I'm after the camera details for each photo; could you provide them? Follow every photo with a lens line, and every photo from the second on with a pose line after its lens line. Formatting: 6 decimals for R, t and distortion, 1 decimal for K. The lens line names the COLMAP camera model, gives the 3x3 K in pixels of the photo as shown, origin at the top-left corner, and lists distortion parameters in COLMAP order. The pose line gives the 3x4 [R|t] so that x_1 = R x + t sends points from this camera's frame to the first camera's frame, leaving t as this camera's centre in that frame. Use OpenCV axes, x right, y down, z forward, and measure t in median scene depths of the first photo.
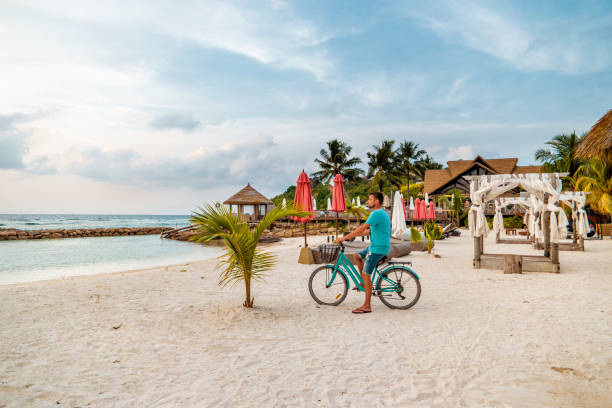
lens RADIAL K [[903.2, 0, 306.0], [0, 903.2, 204.0], [0, 0, 1]] dist [0.007894, 0.046821]
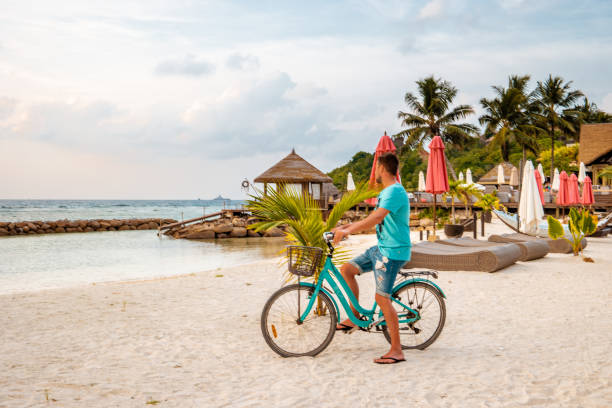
lens RADIAL K [[903.2, 0, 306.0], [0, 903.2, 204.0], [0, 0, 1]] dist [0.007894, 0.046821]
pose [[0.994071, -0.001940, -0.108714, 0.014076], [0.004398, 0.999740, 0.022373, 0.001364], [0.108642, -0.022719, 0.993821, 0.366079]]
